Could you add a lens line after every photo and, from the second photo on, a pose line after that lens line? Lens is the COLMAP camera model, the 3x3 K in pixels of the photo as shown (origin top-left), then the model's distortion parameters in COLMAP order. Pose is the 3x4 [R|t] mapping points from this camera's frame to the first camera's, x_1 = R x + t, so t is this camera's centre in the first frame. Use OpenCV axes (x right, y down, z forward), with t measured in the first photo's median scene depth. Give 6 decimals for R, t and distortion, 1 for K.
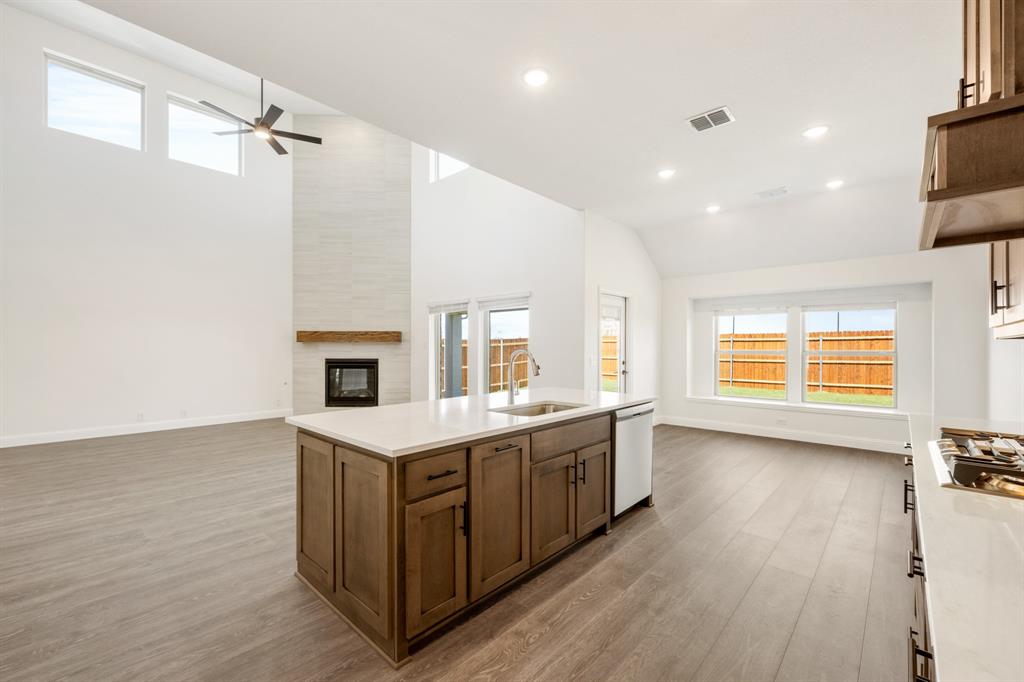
lens RADIAL K [[423.0, 0, 518.1], [0, 423.0, 346.7], [0, 0, 1]] dist [0.001300, -0.002573]
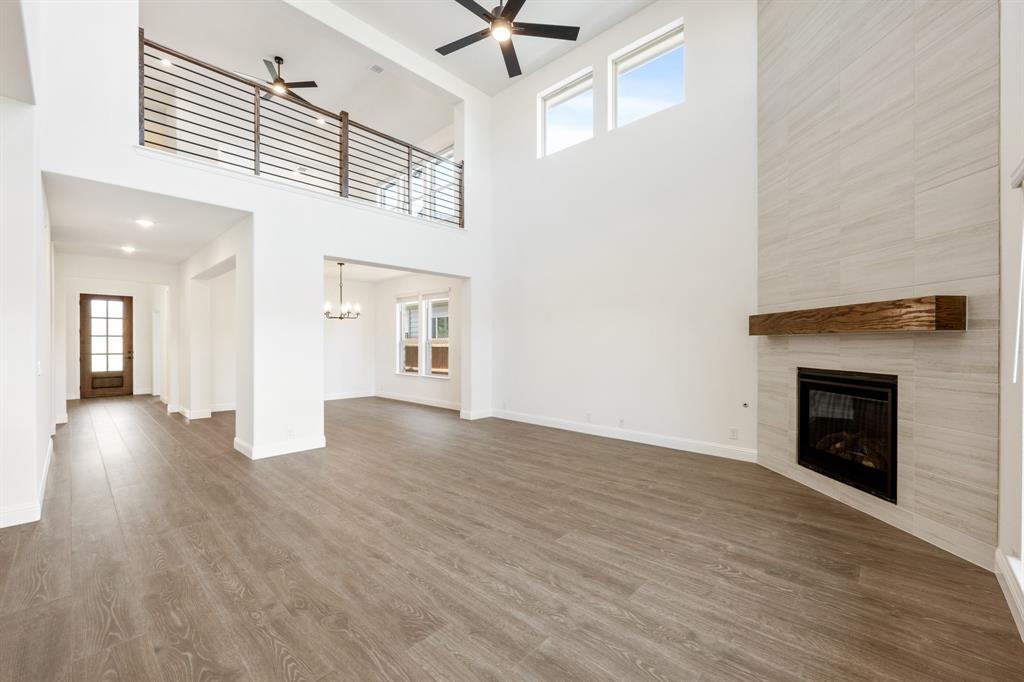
lens RADIAL K [[423.0, 0, 505.9], [0, 423.0, 344.8], [0, 0, 1]] dist [0.001300, -0.002573]
pose [[-0.023027, 0.005105, -0.999722, 0.062930], [0.003911, 0.999980, 0.005016, -0.002378], [0.999727, -0.003794, -0.023047, 0.843262]]
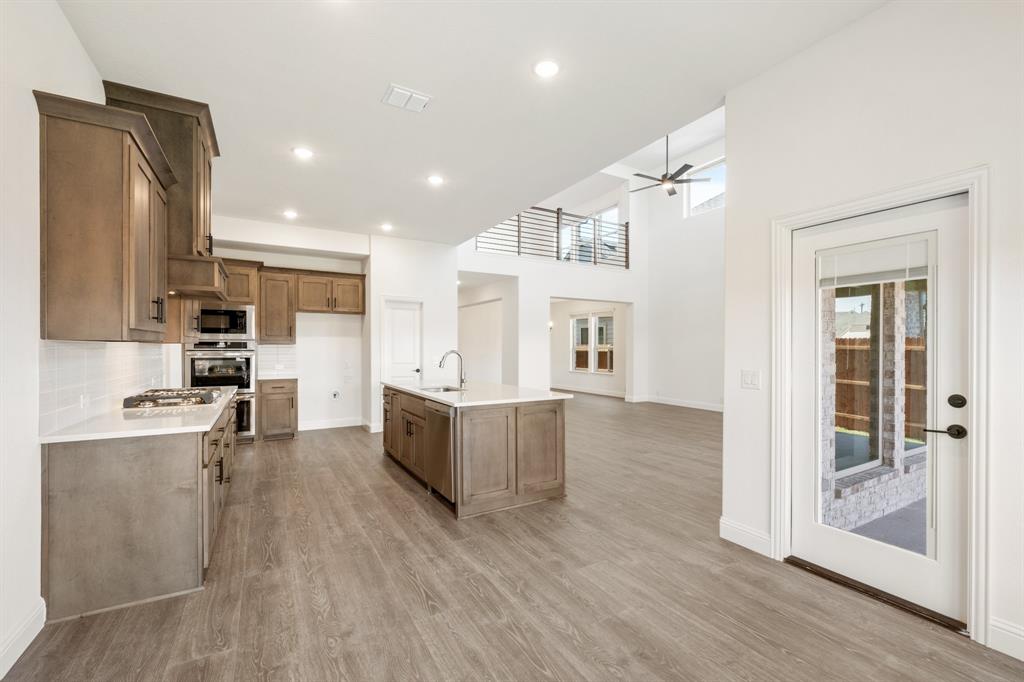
lens RADIAL K [[423.0, 0, 520.5], [0, 423.0, 345.9], [0, 0, 1]] dist [0.001300, -0.002573]
pose [[-0.293468, -0.006188, -0.955949, 0.649388], [0.001599, 0.999974, -0.006964, -0.001651], [0.955968, -0.003572, -0.293450, 0.780096]]
